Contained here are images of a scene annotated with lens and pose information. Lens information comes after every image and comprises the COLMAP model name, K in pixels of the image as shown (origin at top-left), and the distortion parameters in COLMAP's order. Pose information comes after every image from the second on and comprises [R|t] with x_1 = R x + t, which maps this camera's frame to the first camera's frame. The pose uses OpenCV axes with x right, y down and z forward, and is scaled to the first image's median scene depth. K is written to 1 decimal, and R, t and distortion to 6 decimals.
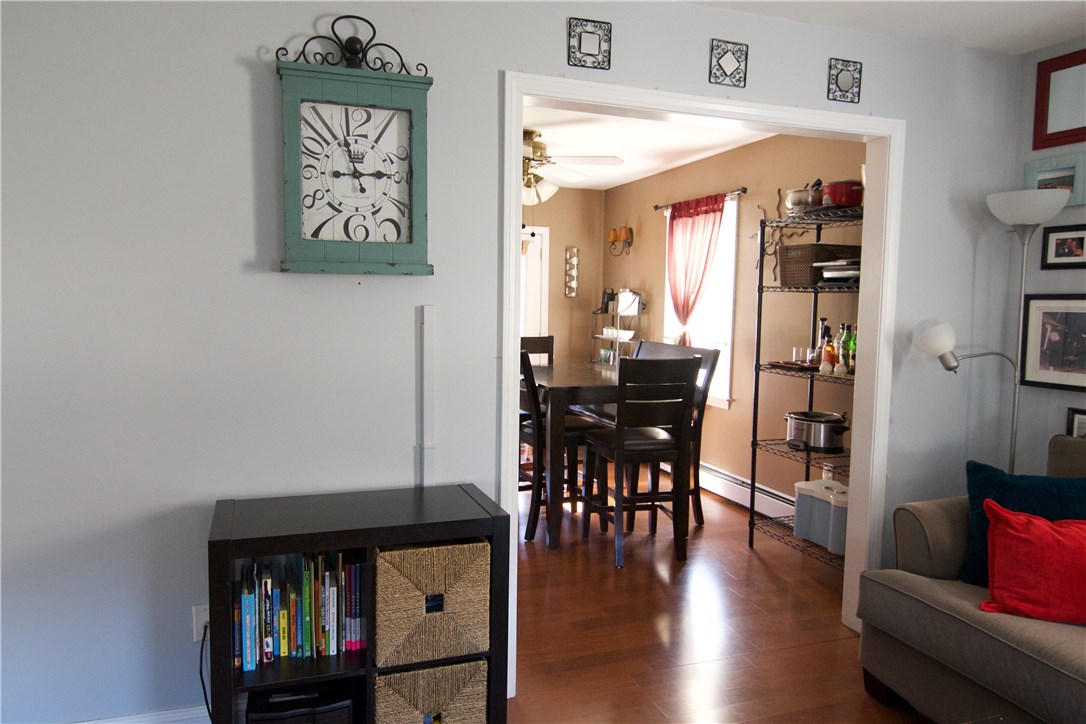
lens RADIAL K [[741.4, 0, 543.0], [0, 741.4, 362.0], [0, 0, 1]] dist [-0.000319, -0.005257]
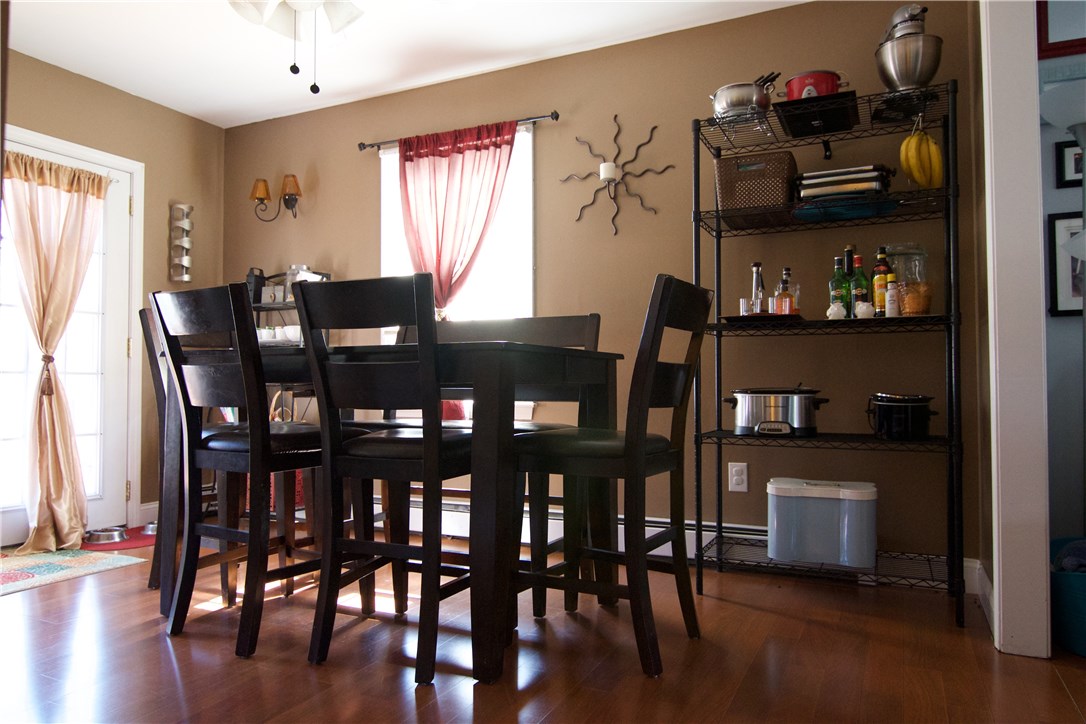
lens RADIAL K [[741.4, 0, 543.0], [0, 741.4, 362.0], [0, 0, 1]] dist [-0.000319, -0.005257]
pose [[0.722571, 0.011569, 0.691200, -0.402530], [0.064043, 0.994440, -0.083594, 0.121672], [-0.688324, 0.104669, 0.717813, 0.810187]]
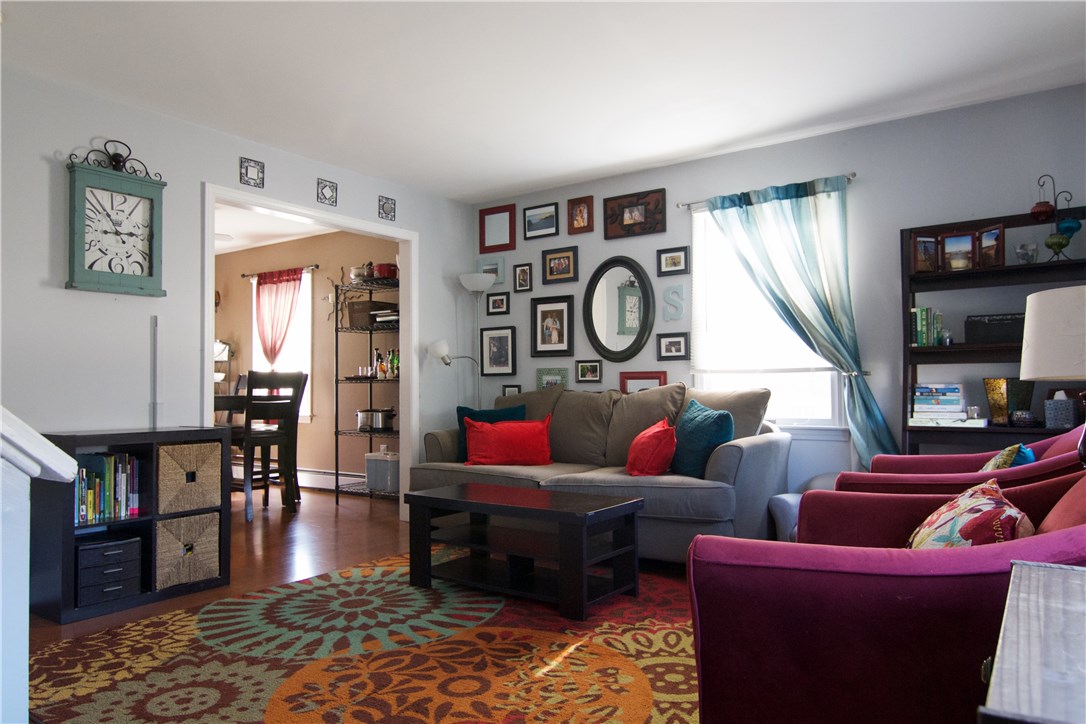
lens RADIAL K [[722.1, 0, 539.0], [0, 722.1, 378.6], [0, 0, 1]] dist [-0.004553, -0.001980]
pose [[0.817502, -0.015571, 0.575715, -0.300555], [0.066648, 0.995476, -0.067714, 0.175085], [-0.572056, 0.093727, 0.814842, -0.592630]]
